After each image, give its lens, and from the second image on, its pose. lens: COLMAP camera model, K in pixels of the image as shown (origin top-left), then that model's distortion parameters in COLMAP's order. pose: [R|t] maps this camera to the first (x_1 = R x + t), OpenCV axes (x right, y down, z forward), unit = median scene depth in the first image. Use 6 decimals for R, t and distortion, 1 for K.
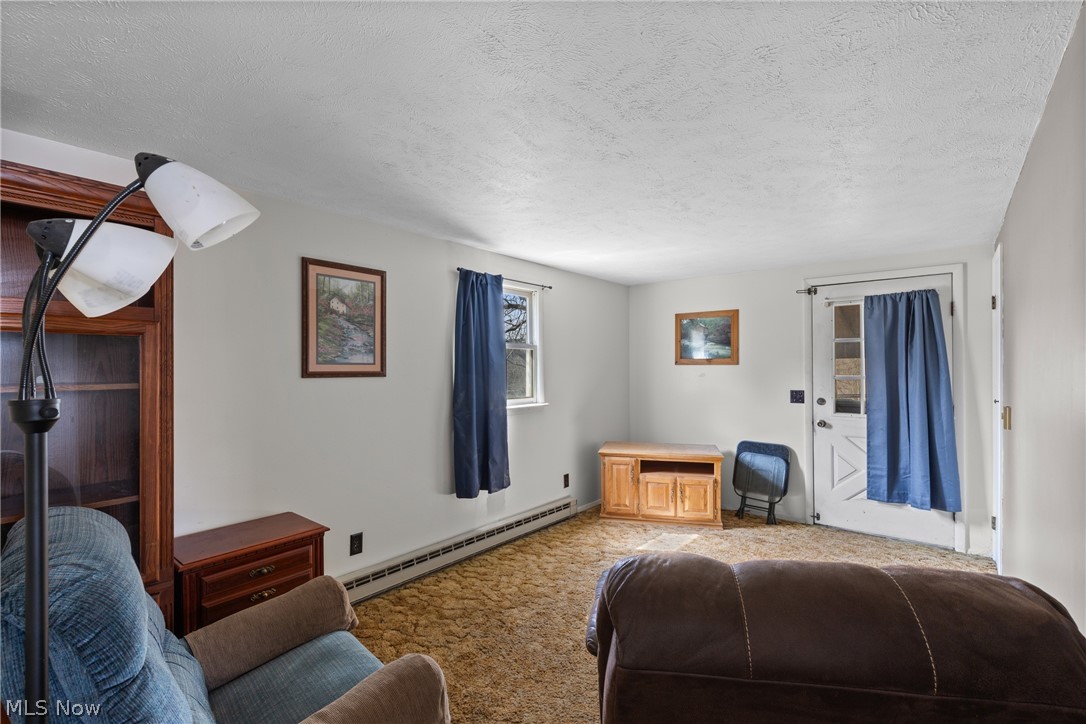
lens RADIAL K [[494.8, 0, 536.5], [0, 494.8, 366.0], [0, 0, 1]] dist [0.002049, 0.000294]
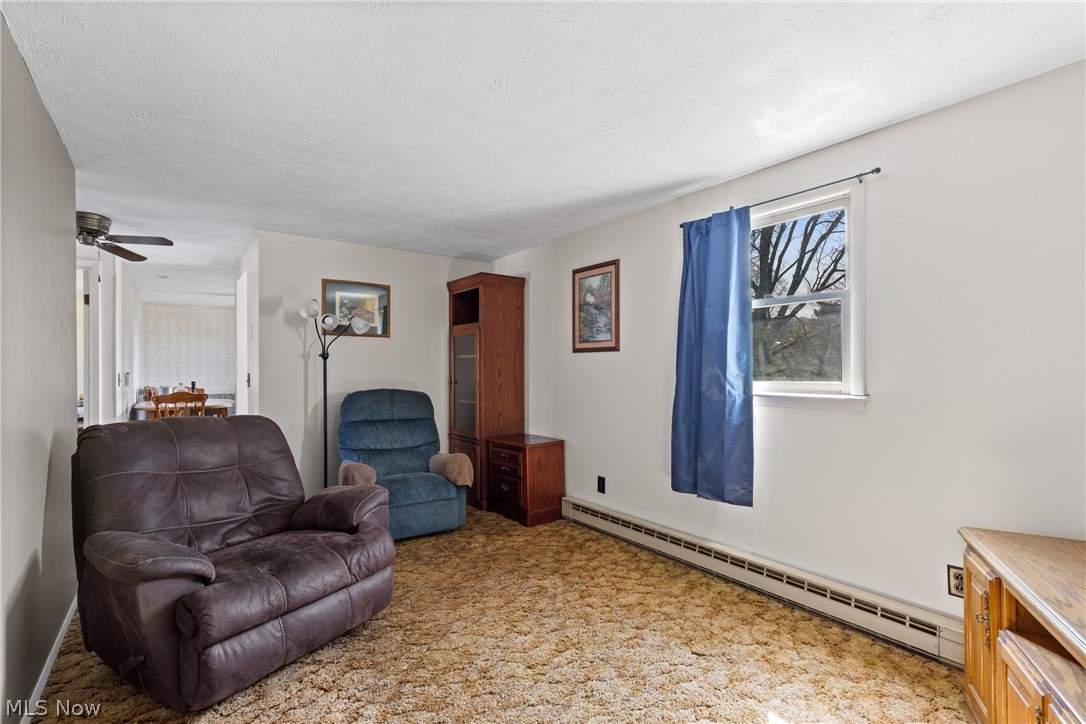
lens RADIAL K [[494.8, 0, 540.7], [0, 494.8, 363.9], [0, 0, 1]] dist [0.002049, 0.000294]
pose [[-0.242146, -0.005039, -0.970227, 0.780717], [0.007718, 0.999945, -0.007120, 0.053361], [0.970209, -0.009212, -0.242094, 1.013444]]
